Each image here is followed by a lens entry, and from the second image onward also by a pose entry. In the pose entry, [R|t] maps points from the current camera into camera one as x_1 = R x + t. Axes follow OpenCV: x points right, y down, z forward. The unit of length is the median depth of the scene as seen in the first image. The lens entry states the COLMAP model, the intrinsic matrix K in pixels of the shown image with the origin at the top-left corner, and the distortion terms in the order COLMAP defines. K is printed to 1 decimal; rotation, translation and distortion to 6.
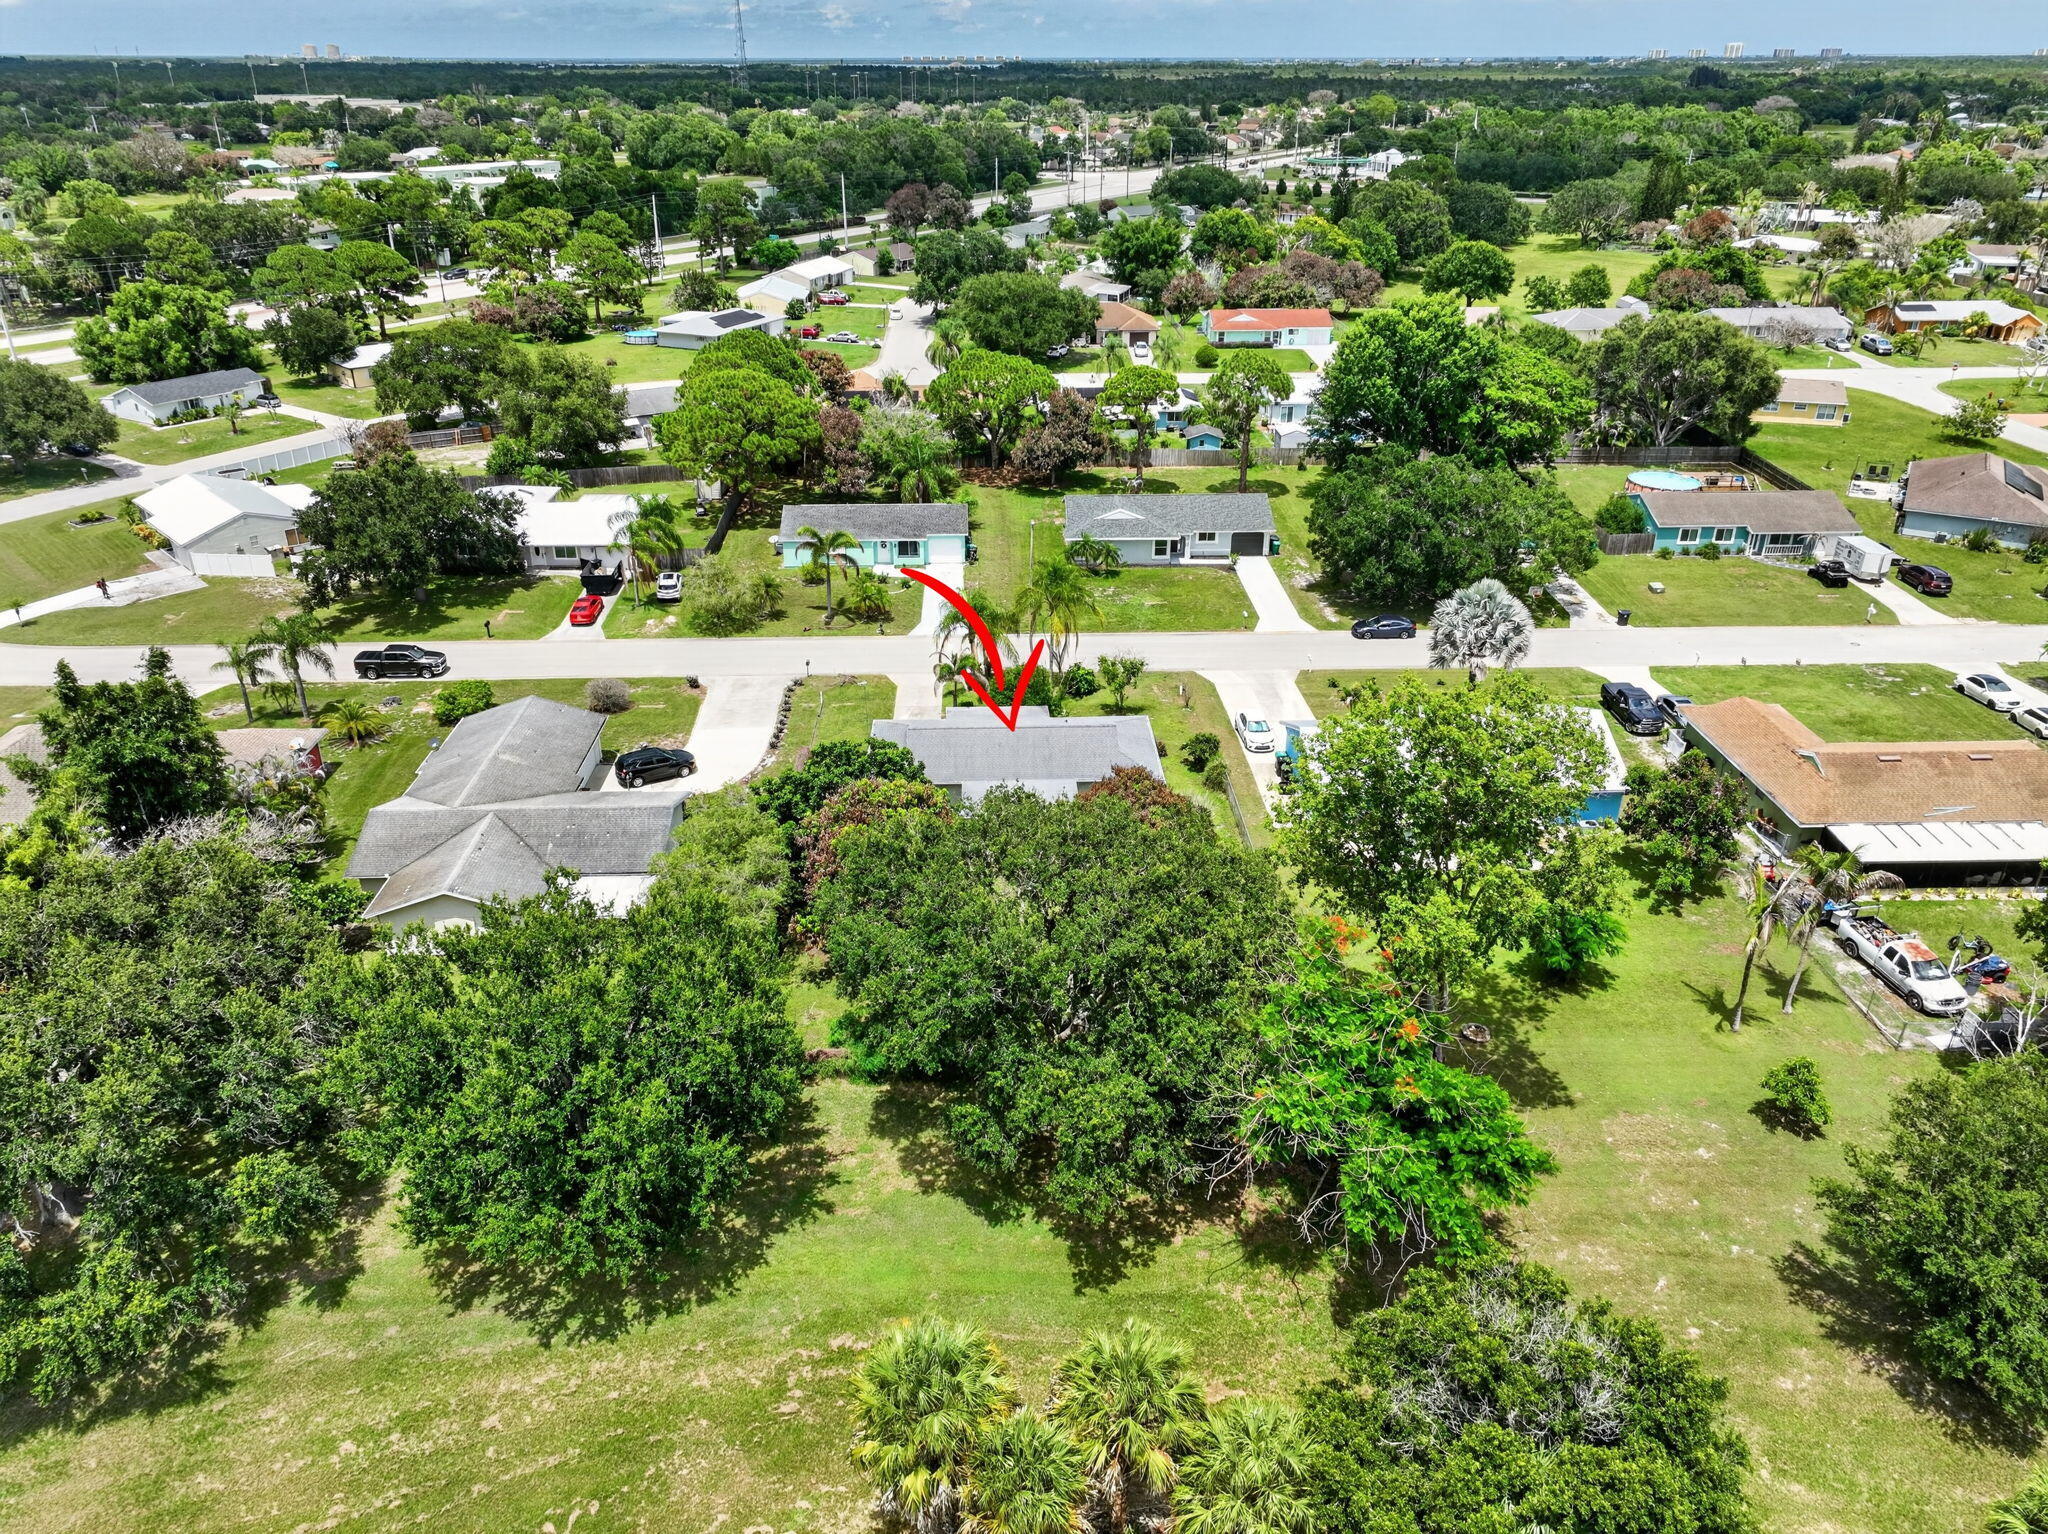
lens RADIAL K [[1428.3, 0, 1024.0], [0, 1428.3, 767.0], [0, 0, 1]] dist [-0.016661, 0.033898]
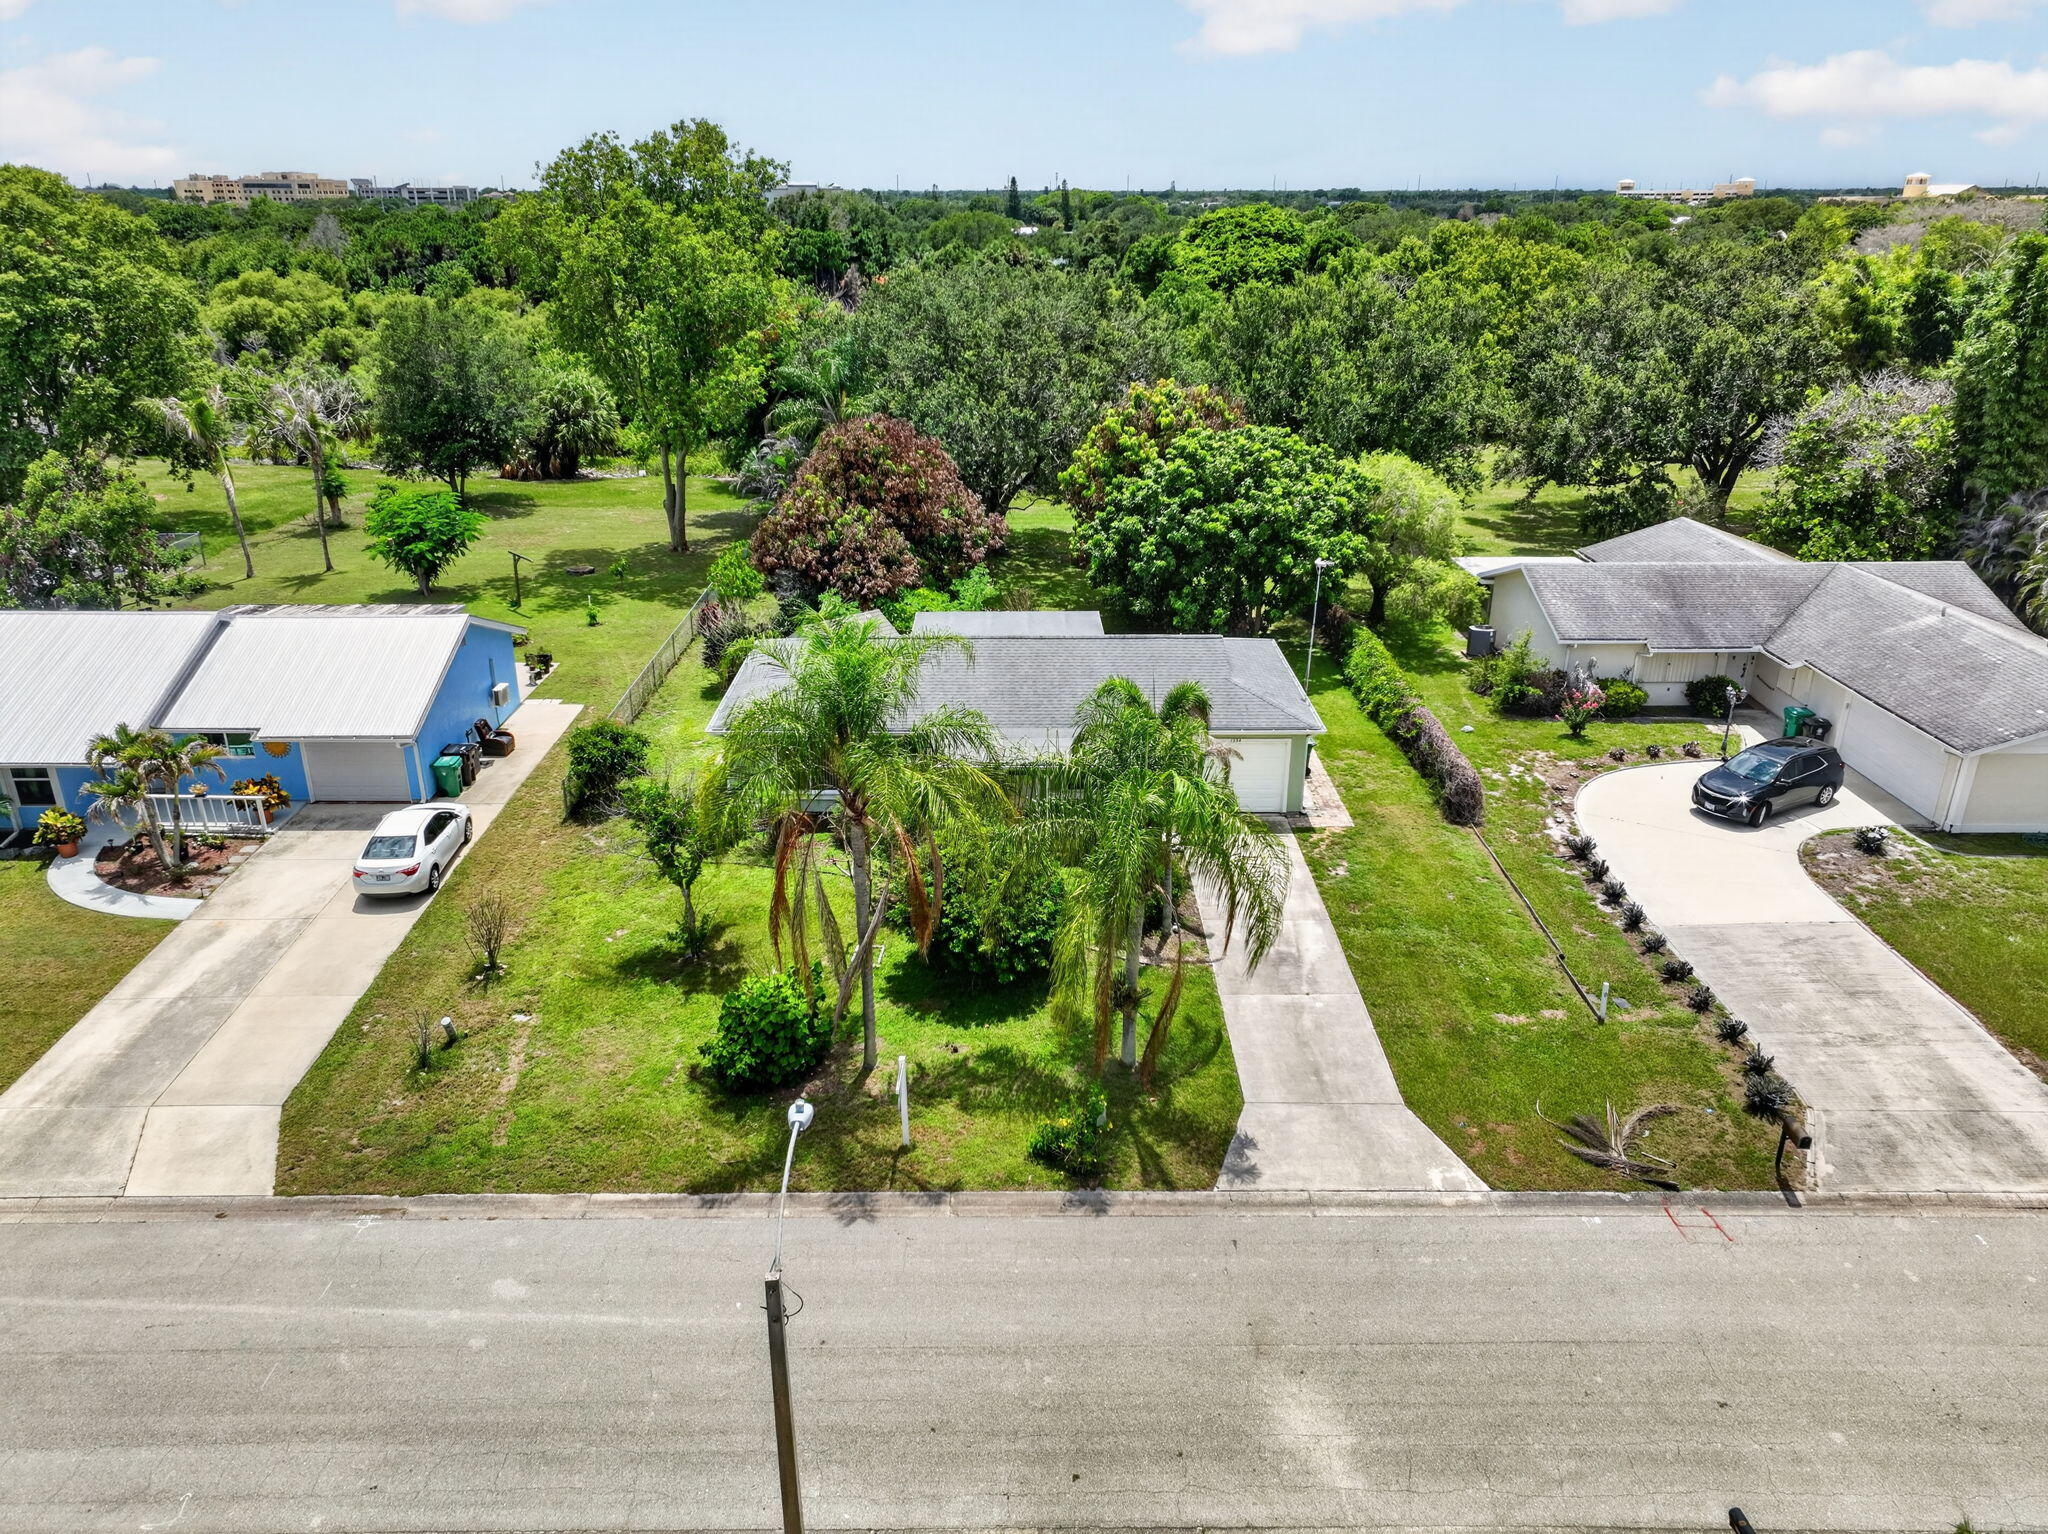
lens RADIAL K [[1428.3, 0, 1024.0], [0, 1428.3, 767.0], [0, 0, 1]] dist [-0.016661, 0.033898]
pose [[-0.999811, -0.003471, 0.019112, -0.016308], [0.012160, 0.655415, 0.755171, -0.271193], [-0.015148, 0.755261, -0.655249, 0.980908]]
